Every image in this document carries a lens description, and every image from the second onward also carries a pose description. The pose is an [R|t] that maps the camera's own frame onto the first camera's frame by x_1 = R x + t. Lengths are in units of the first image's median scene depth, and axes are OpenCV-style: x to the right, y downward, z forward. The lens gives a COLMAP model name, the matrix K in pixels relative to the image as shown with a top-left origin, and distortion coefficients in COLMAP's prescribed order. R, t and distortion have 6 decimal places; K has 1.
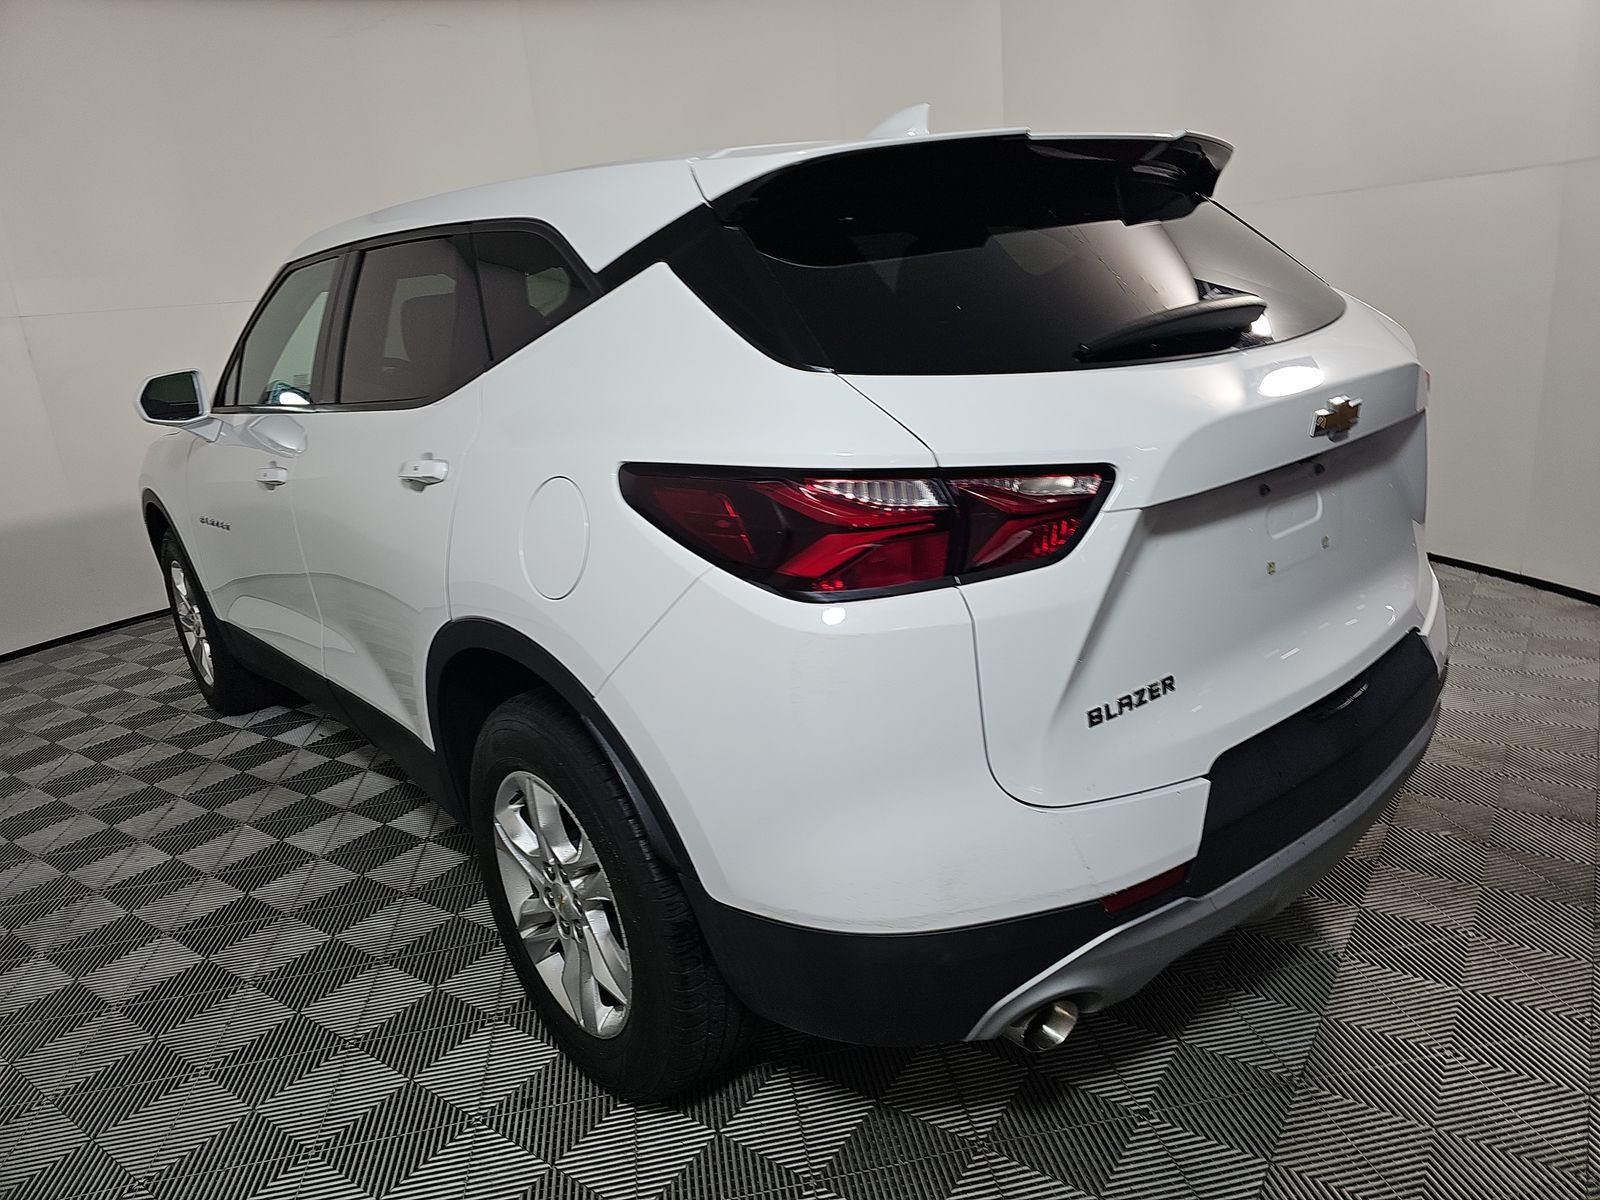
lens RADIAL K [[1053.7, 0, 800.0], [0, 1053.7, 600.0], [0, 0, 1]] dist [-0.000348, -0.000253]
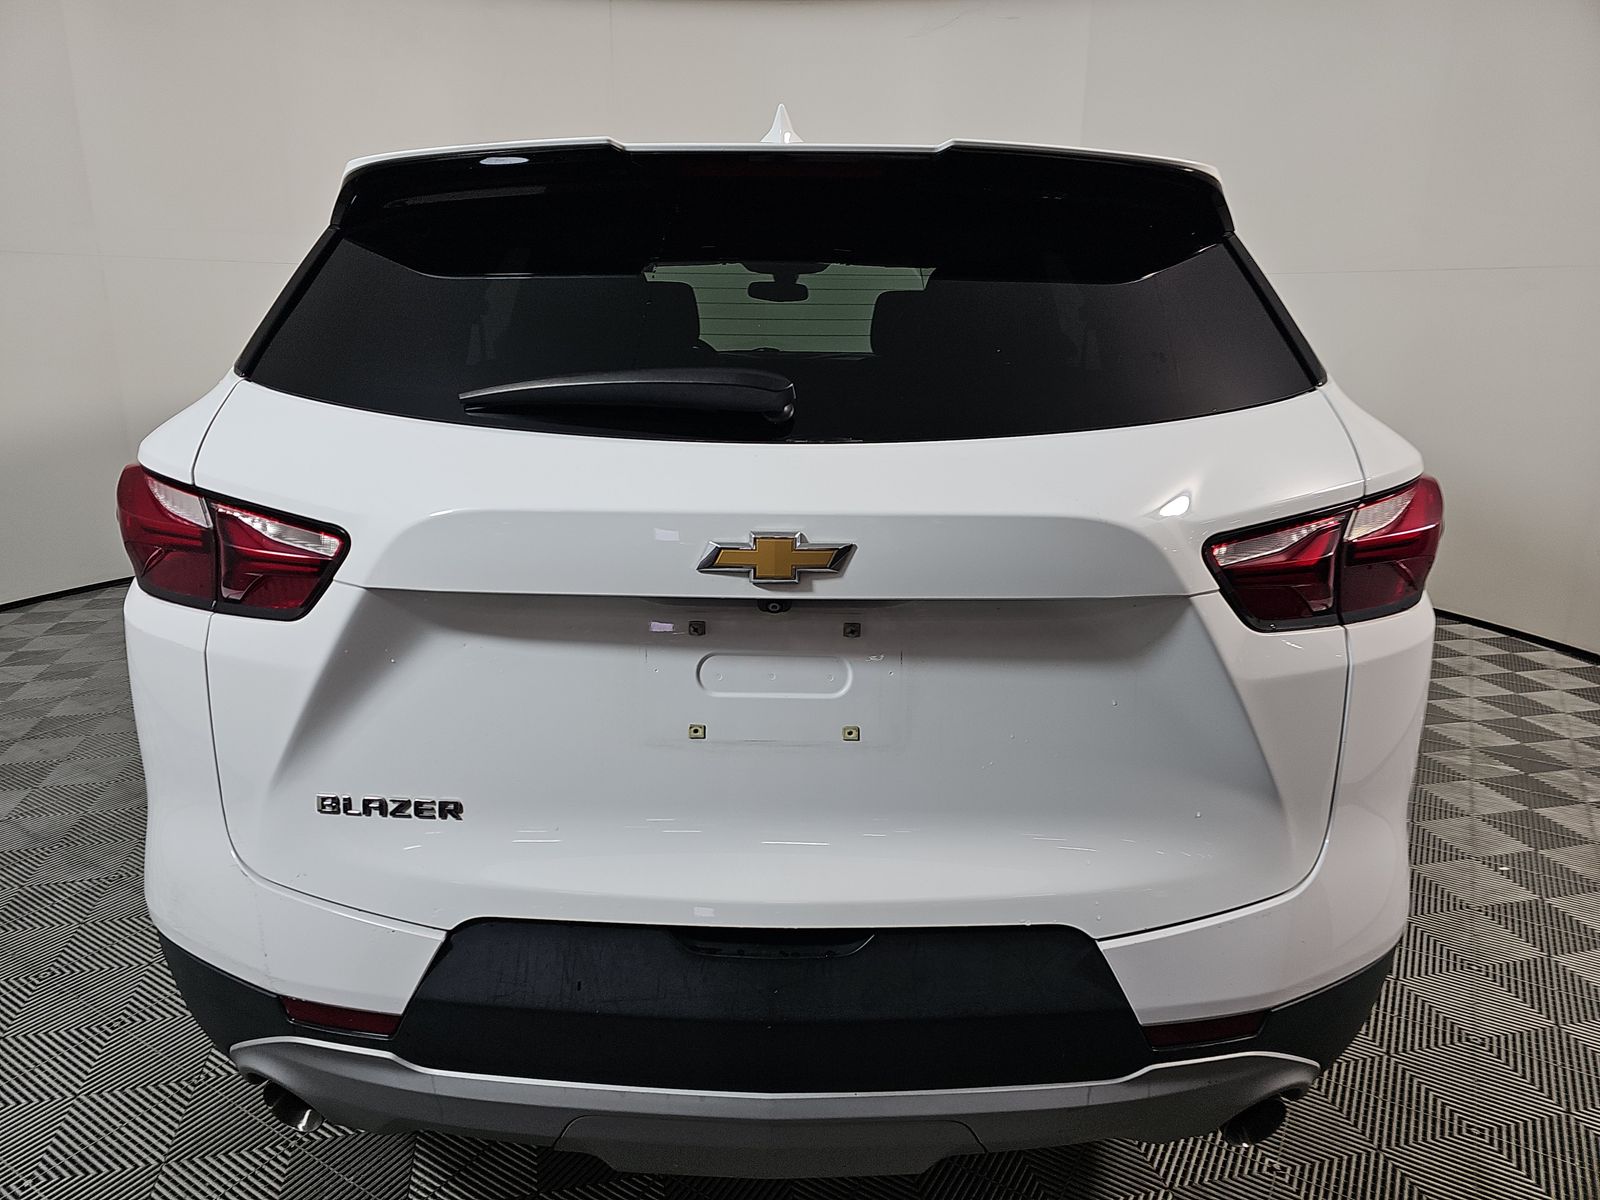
lens RADIAL K [[1040.0, 0, 800.0], [0, 1040.0, 600.0], [0, 0, 1]] dist [-0.000330, -0.000169]
pose [[0.768446, 0.271791, -0.579327, 0.992635], [-0.263844, 0.959356, 0.100108, -0.234407], [0.582989, 0.075925, 0.808924, 0.482704]]
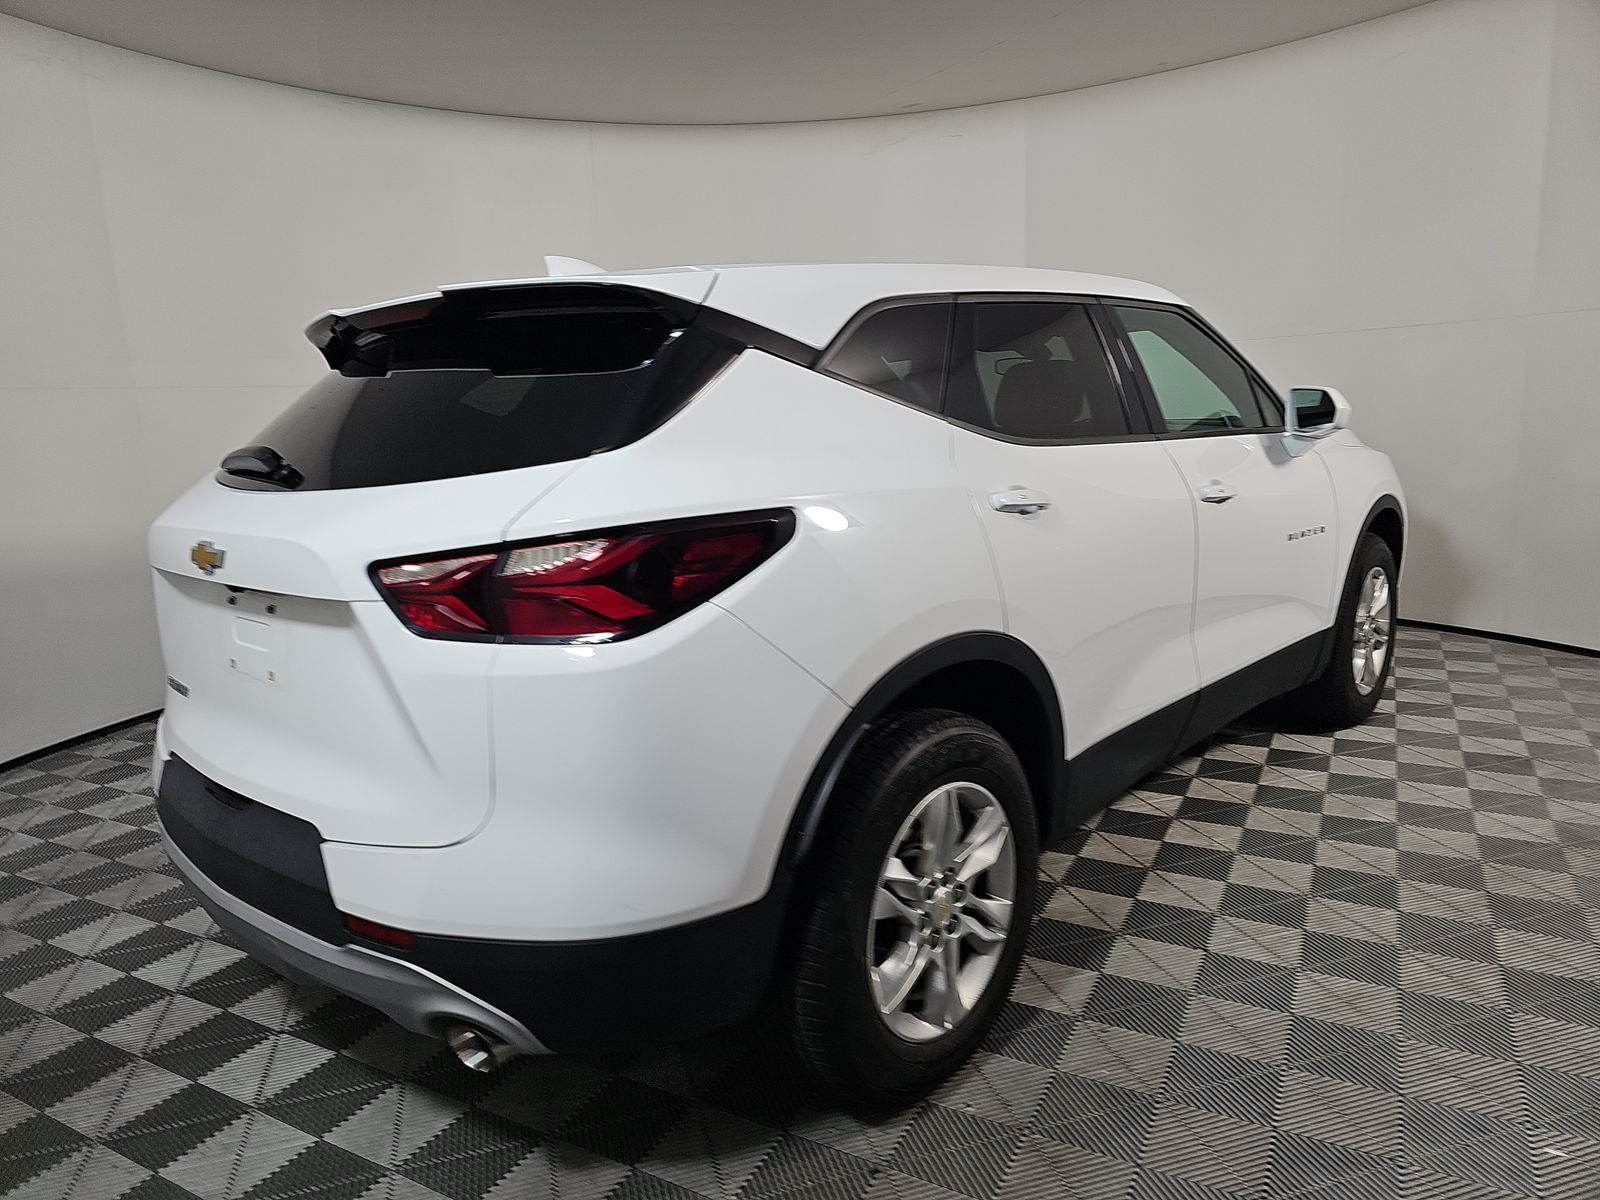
lens RADIAL K [[1040.0, 0, 800.0], [0, 1040.0, 600.0], [0, 0, 1]] dist [-0.000330, -0.000169]
pose [[0.143257, 0.285417, -0.947636, 1.901637], [-0.220772, 0.942601, 0.250526, -0.632801], [0.964747, 0.173322, 0.198046, 1.571176]]
